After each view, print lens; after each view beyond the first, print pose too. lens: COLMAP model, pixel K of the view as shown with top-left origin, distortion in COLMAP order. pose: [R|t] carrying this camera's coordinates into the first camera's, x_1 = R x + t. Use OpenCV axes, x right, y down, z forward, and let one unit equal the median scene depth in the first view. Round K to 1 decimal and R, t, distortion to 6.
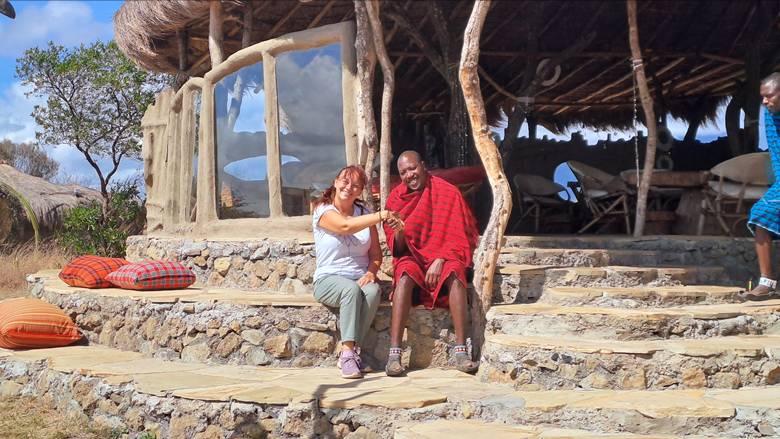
lens RADIAL K [[1051.0, 0, 389.8], [0, 1051.0, 184.2], [0, 0, 1]] dist [0.094020, -0.040226]
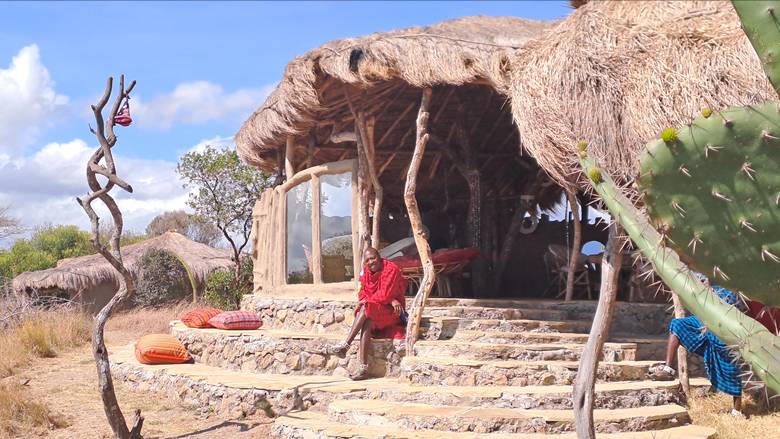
lens RADIAL K [[1051.0, 0, 389.8], [0, 1051.0, 184.2], [0, 0, 1]] dist [0.094020, -0.040226]
pose [[0.986963, 0.000140, -0.160947, 0.298364], [-0.009671, 0.998244, -0.058437, -0.030094], [0.160656, 0.059232, 0.985231, -0.604507]]
